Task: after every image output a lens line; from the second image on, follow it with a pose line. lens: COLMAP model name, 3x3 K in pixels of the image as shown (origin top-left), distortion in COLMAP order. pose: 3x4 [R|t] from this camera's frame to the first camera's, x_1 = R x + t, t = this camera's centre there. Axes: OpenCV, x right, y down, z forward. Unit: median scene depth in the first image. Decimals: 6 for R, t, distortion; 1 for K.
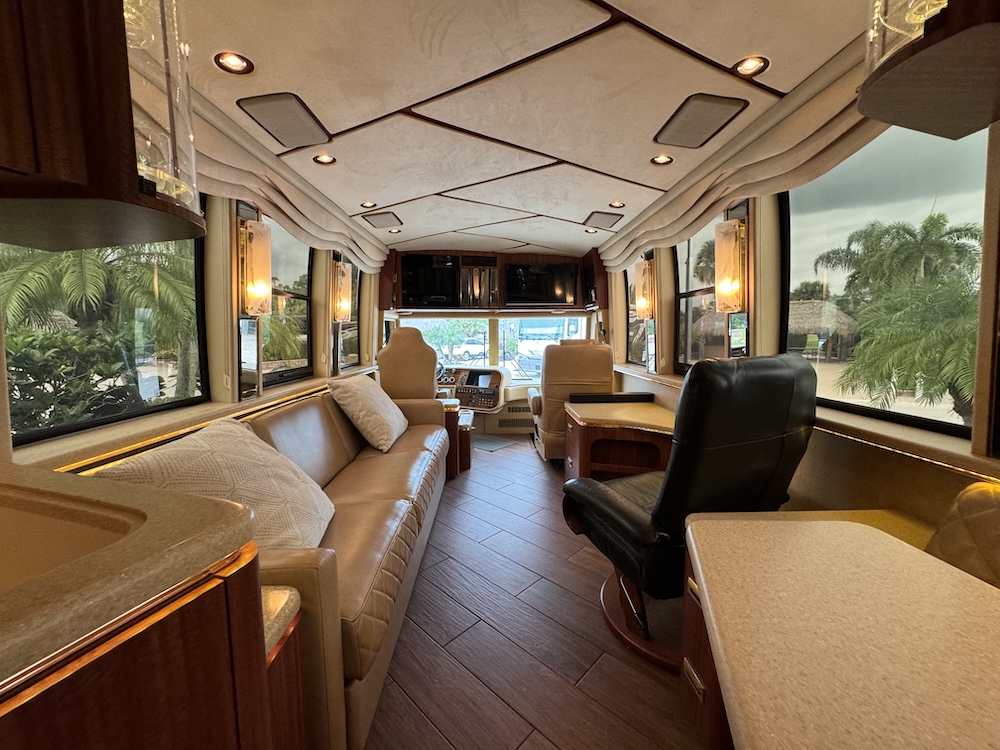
lens RADIAL K [[400.9, 0, 495.8], [0, 400.9, 372.3], [0, 0, 1]] dist [-0.004732, 0.001034]
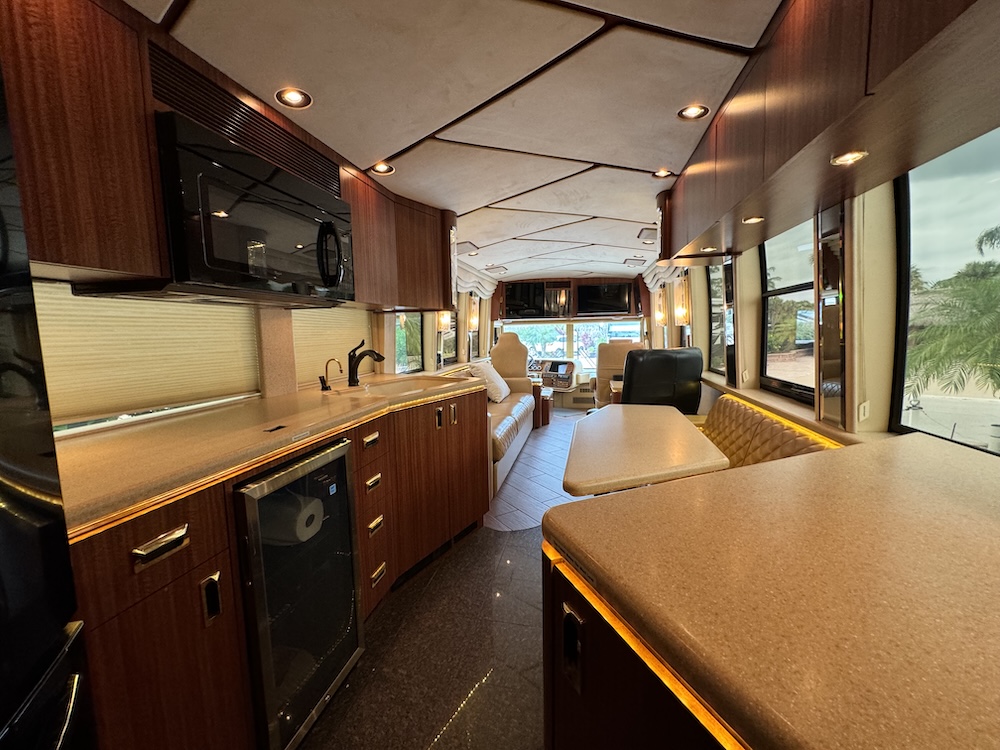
lens RADIAL K [[400.9, 0, 497.9], [0, 400.9, 373.6], [0, 0, 1]] dist [-0.004732, 0.001034]
pose [[0.973726, 0.009483, -0.227525, 0.089860], [-0.007298, 0.999919, 0.010443, 0.030993], [0.227605, -0.008508, 0.973716, -0.519827]]
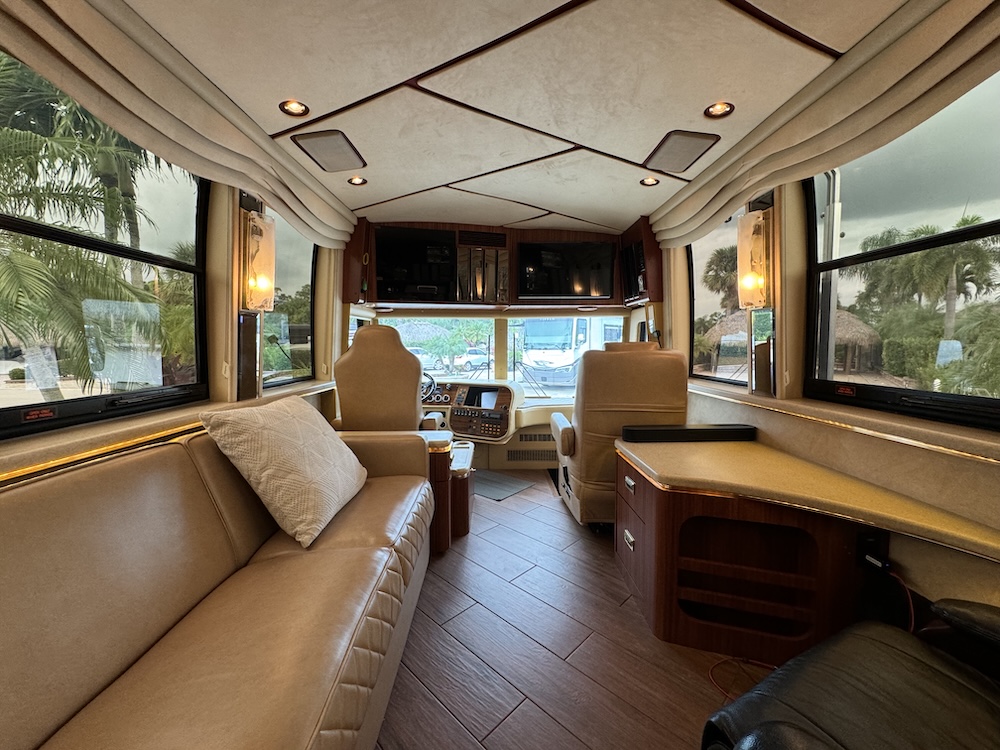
lens RADIAL K [[400.9, 0, 497.2], [0, 400.9, 371.1], [0, 0, 1]] dist [-0.004732, 0.001034]
pose [[0.999994, 0.002781, -0.001909, -0.014453], [-0.002836, 0.999566, -0.029337, -0.013682], [0.001827, 0.029342, 0.999568, 0.311366]]
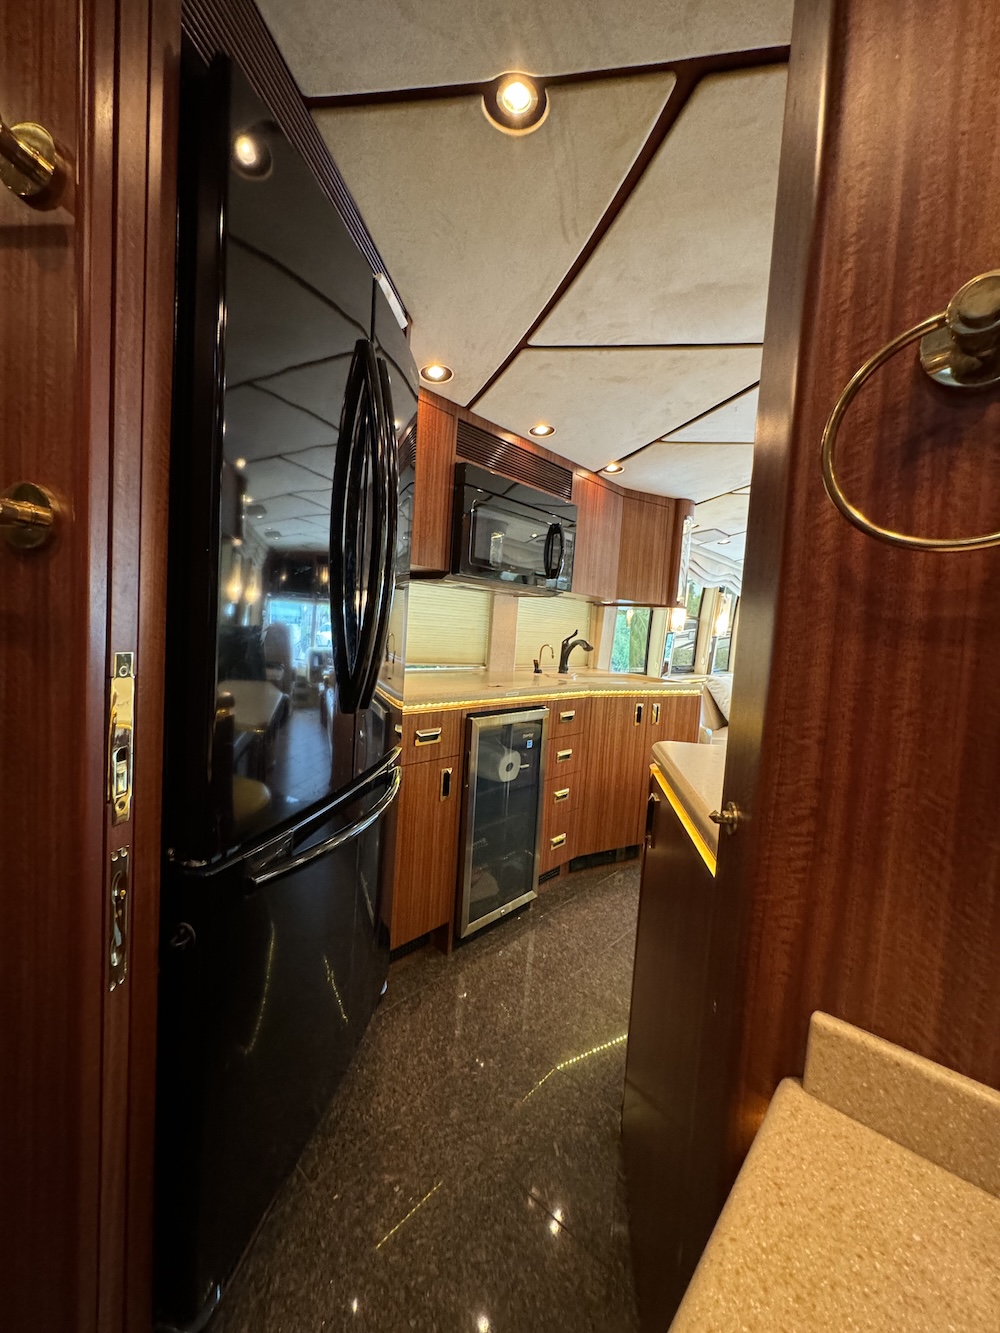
lens RADIAL K [[534.3, 0, 495.7], [0, 534.3, 667.9], [0, 0, 1]] dist [-0.004732, 0.001034]
pose [[0.737032, 0.099356, -0.668515, 0.225131], [-0.131881, 0.991264, 0.001926, 0.062572], [0.662866, 0.086745, 0.743696, -0.676973]]
